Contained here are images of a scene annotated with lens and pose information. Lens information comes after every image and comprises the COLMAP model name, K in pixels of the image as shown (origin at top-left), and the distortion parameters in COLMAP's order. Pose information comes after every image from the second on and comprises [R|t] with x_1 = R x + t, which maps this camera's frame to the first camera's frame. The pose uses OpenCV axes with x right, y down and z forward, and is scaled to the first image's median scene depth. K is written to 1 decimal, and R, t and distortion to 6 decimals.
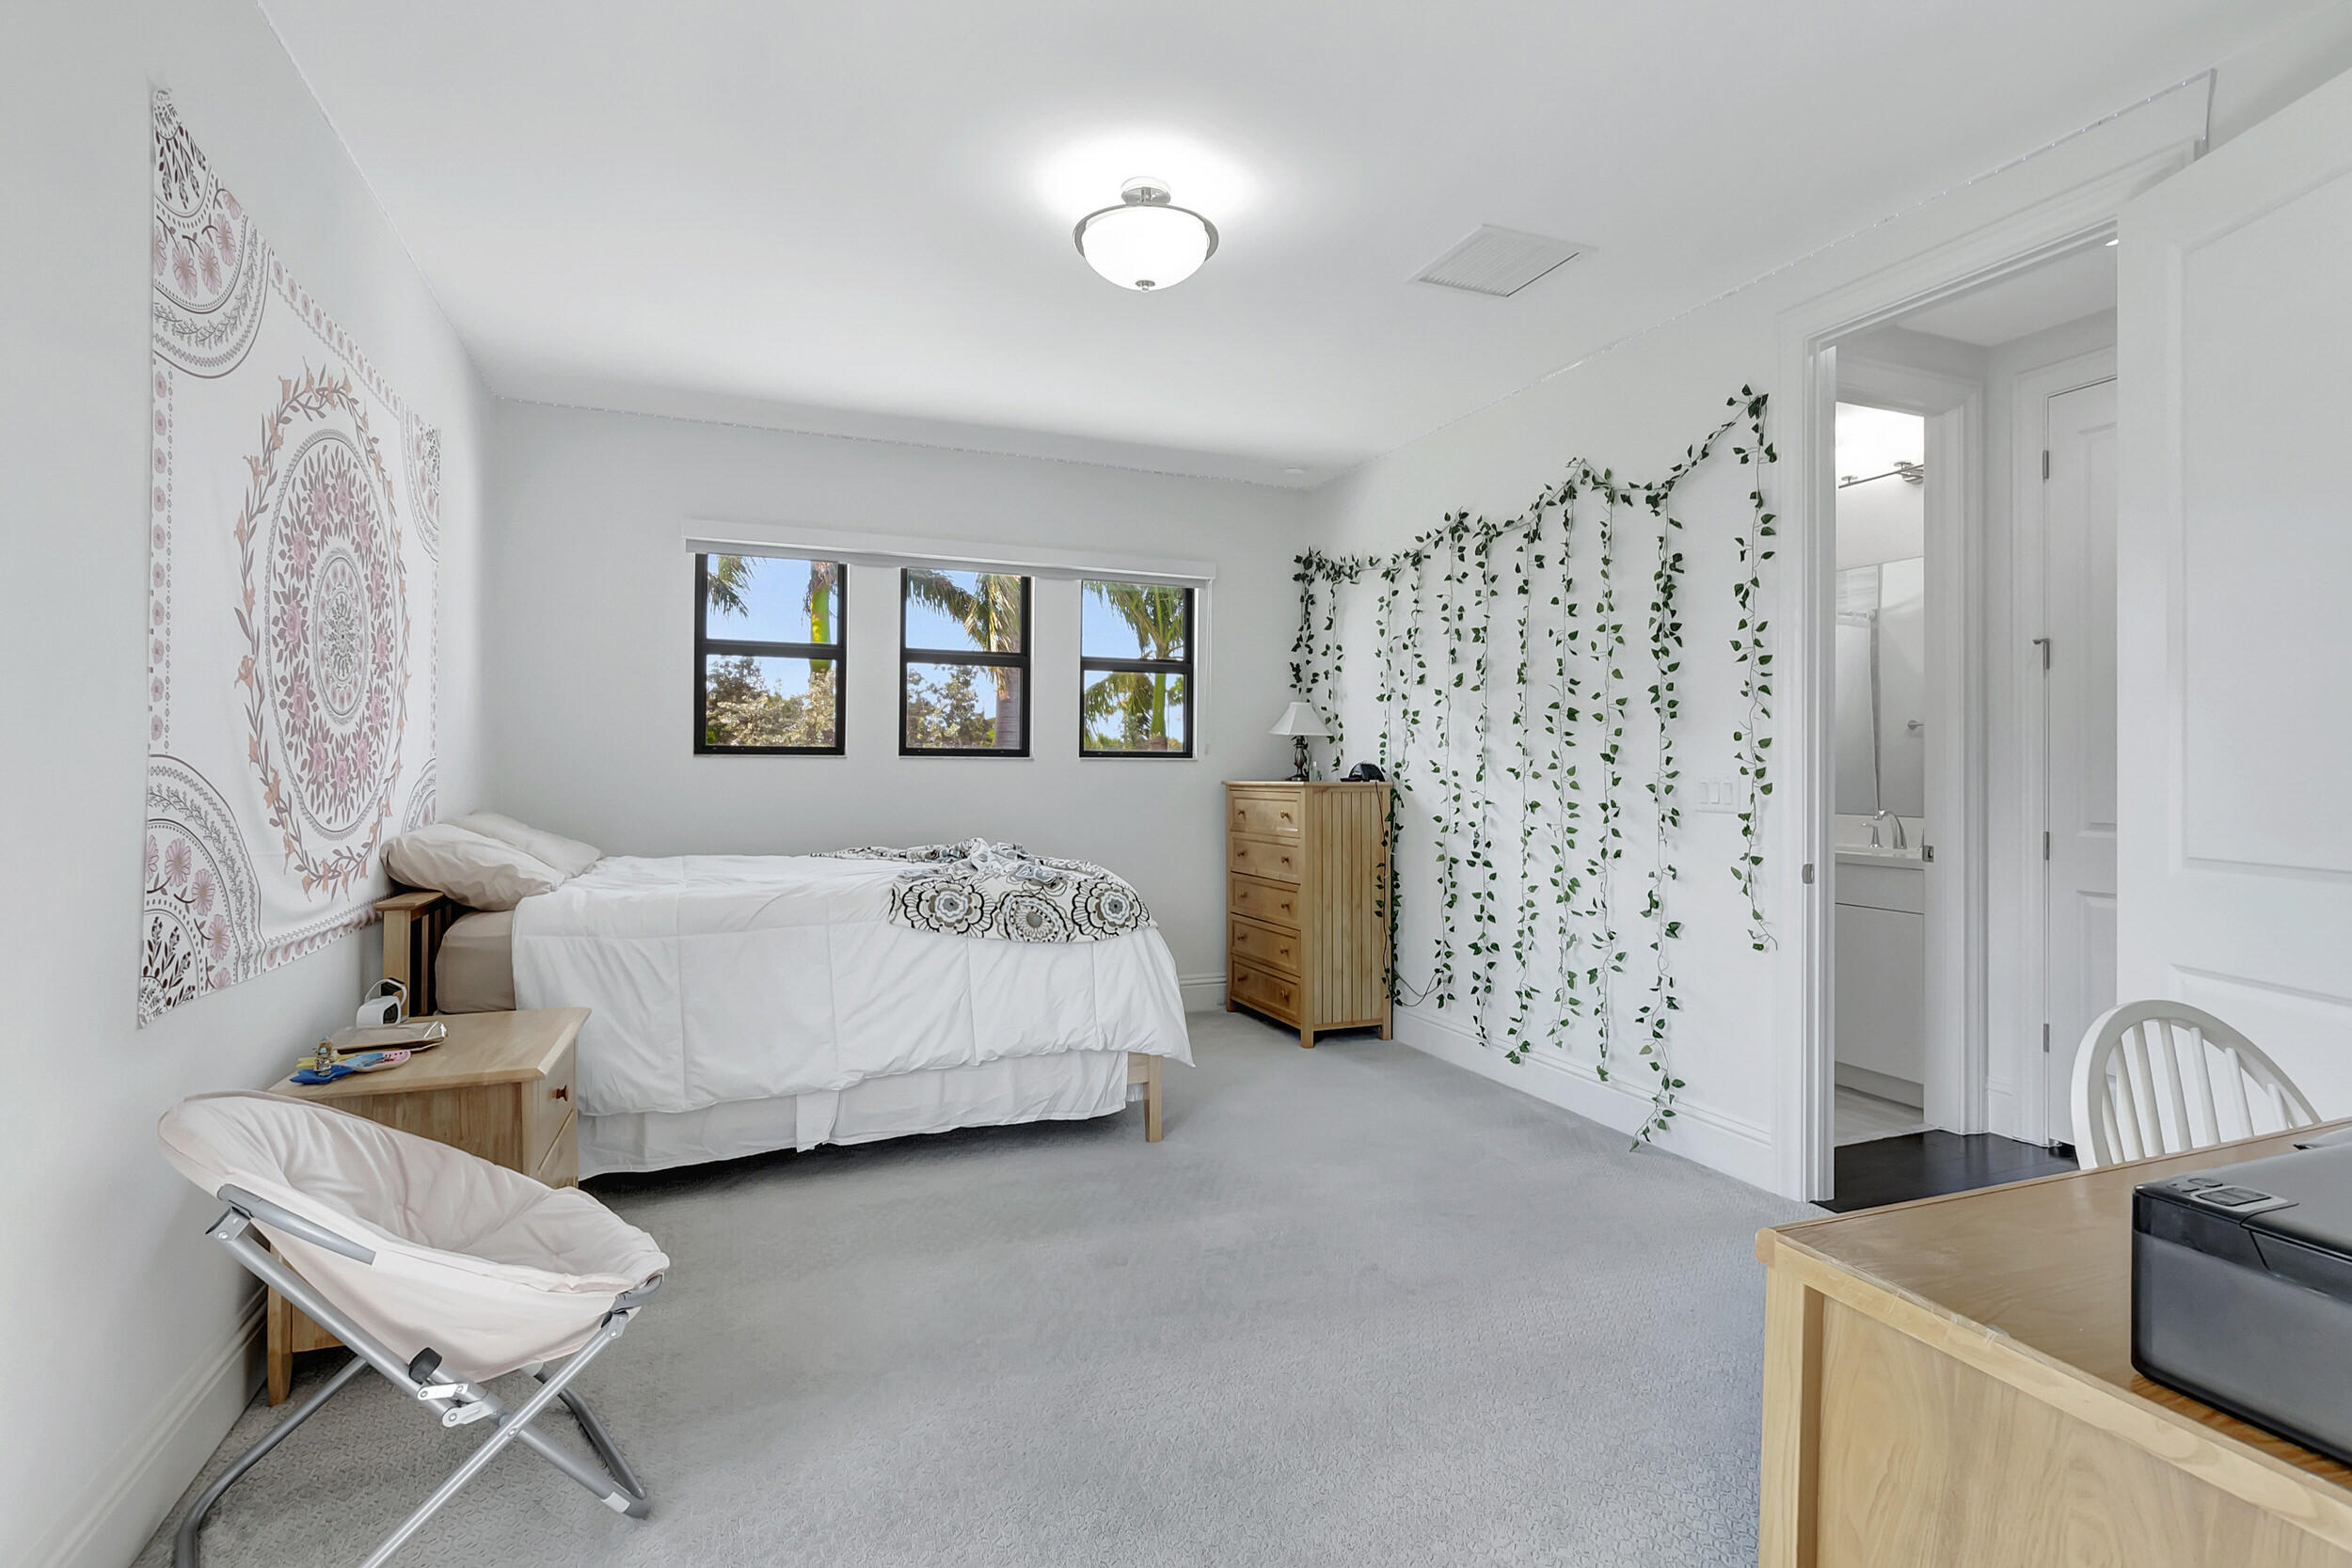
lens RADIAL K [[1122.2, 0, 1176.1], [0, 1122.2, 782.4], [0, 0, 1]] dist [0.010452, -0.000138]
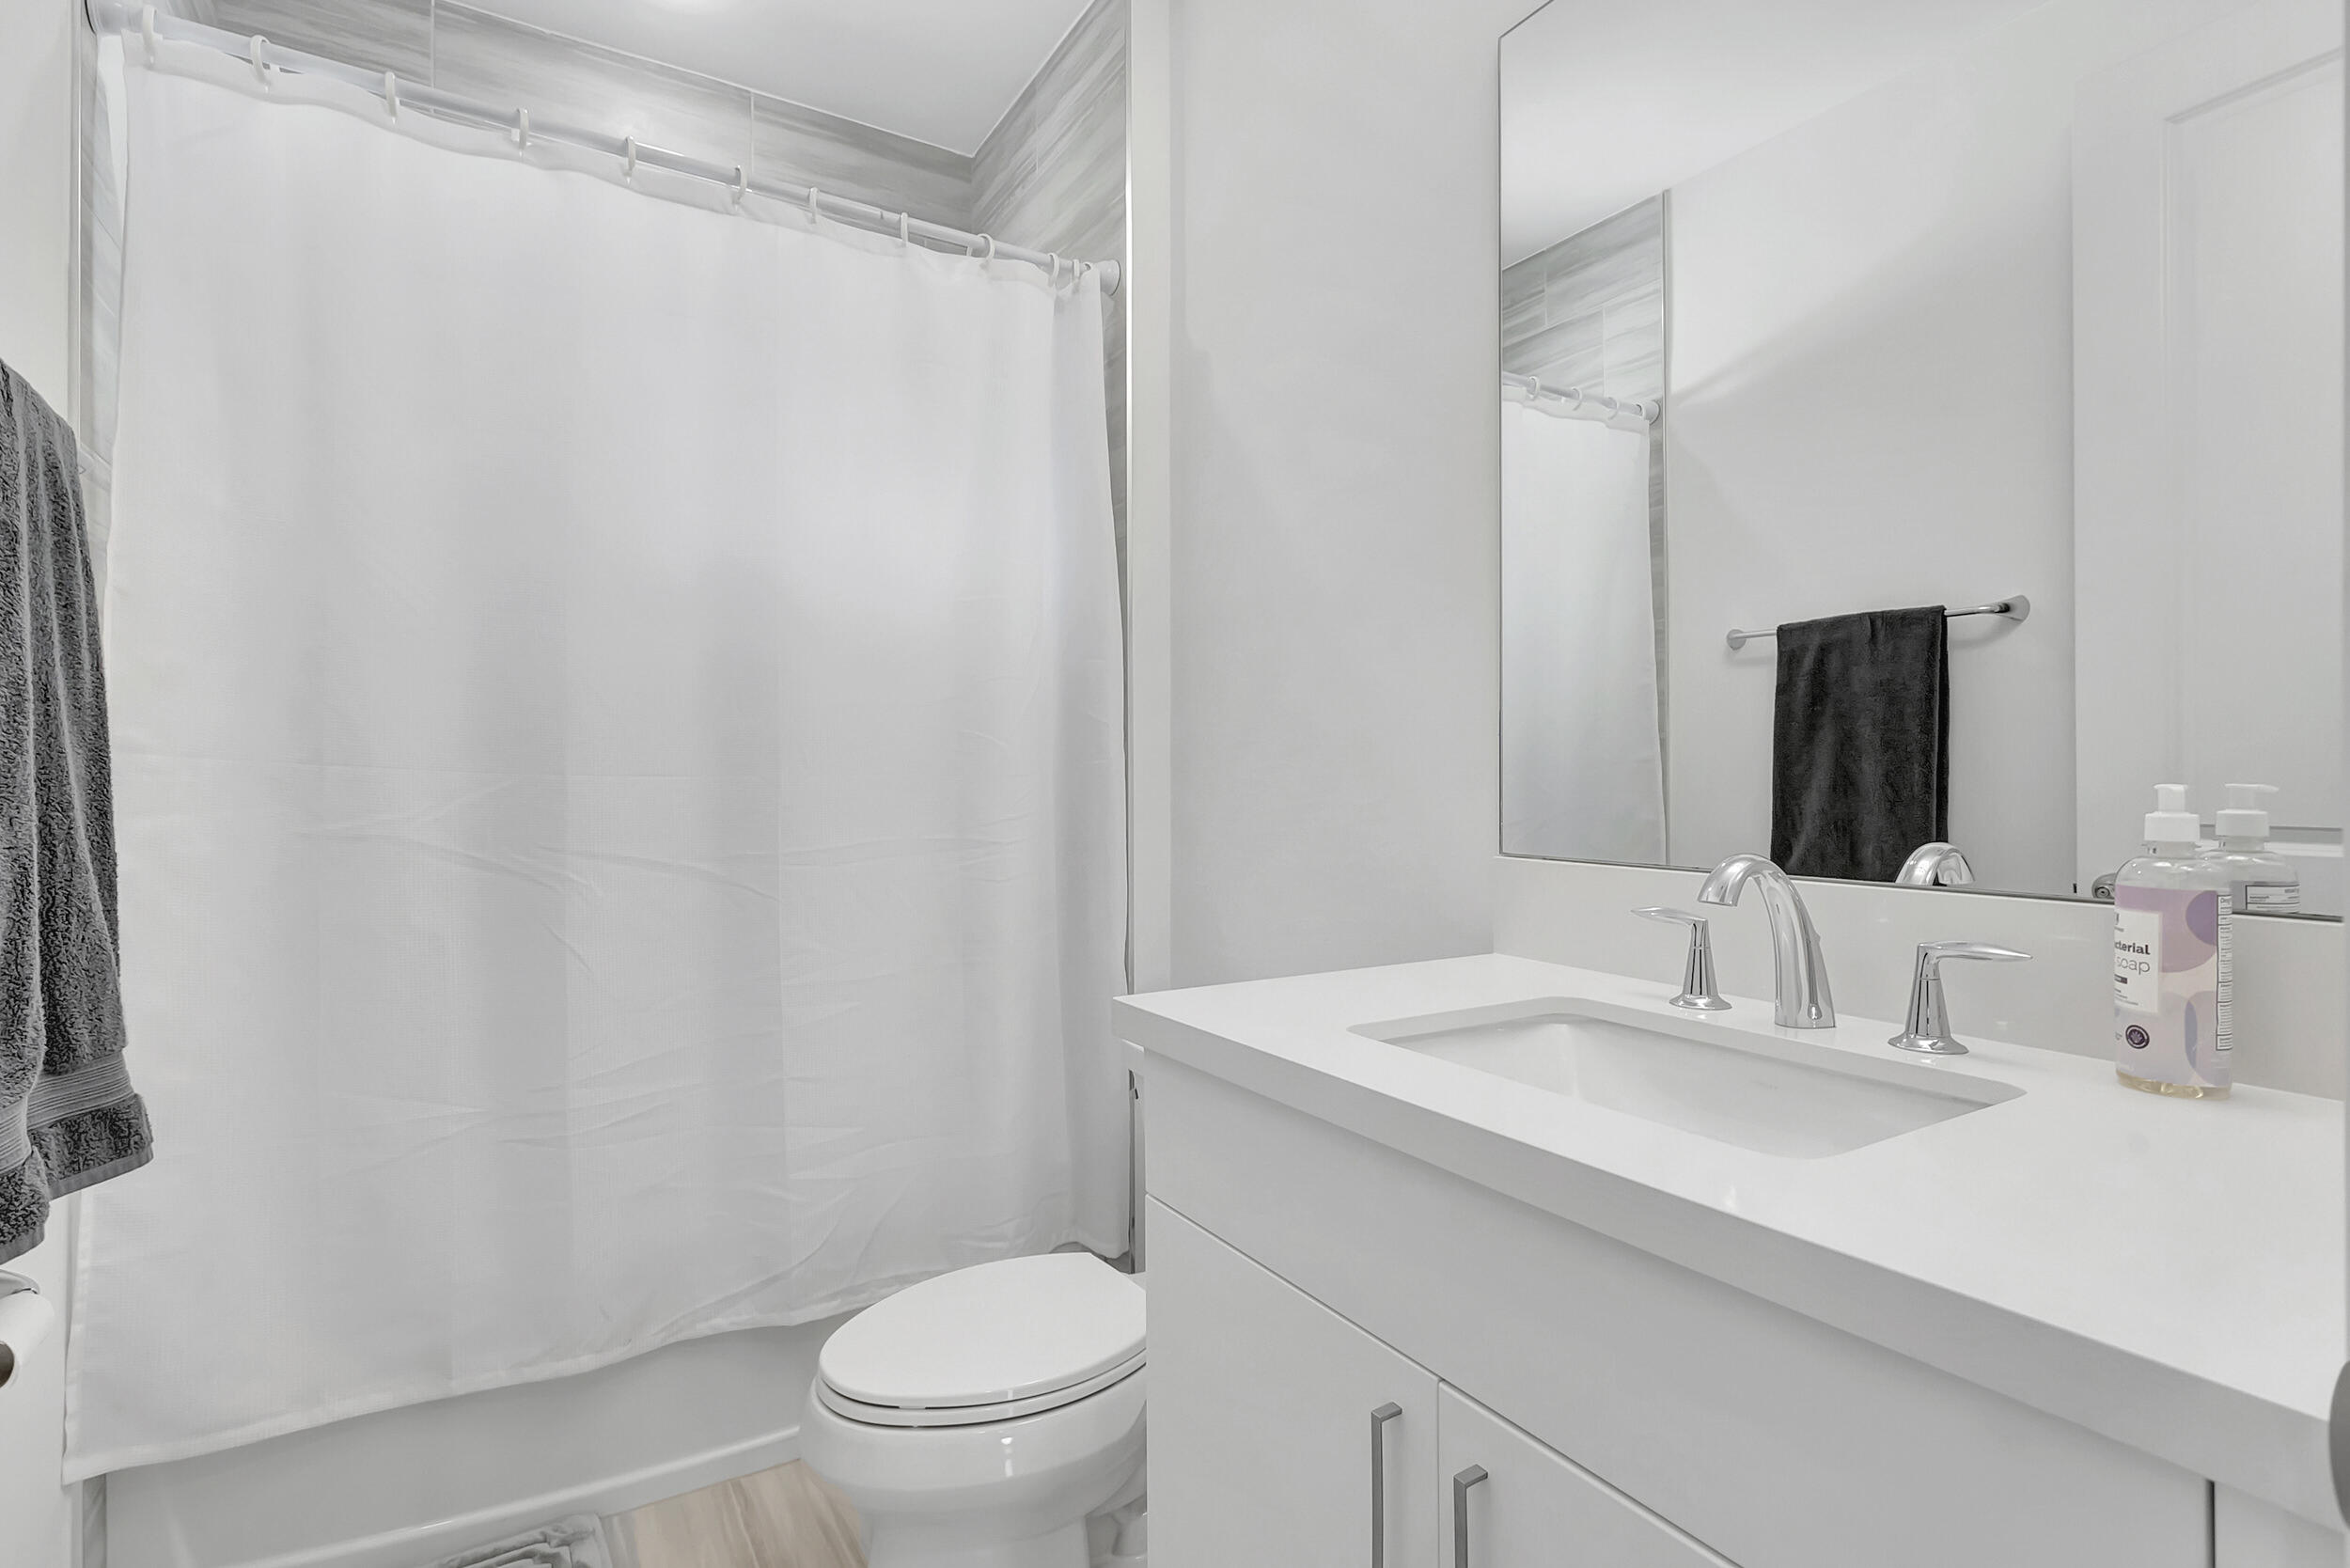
lens RADIAL K [[1121.3, 0, 1173.6], [0, 1121.3, 777.2], [0, 0, 1]] dist [0.010452, -0.000138]
pose [[0.987346, -0.005298, 0.158491, 0.340059], [0.005707, 0.999981, -0.002128, 0.008256], [-0.158477, 0.003005, 0.987358, 0.560705]]
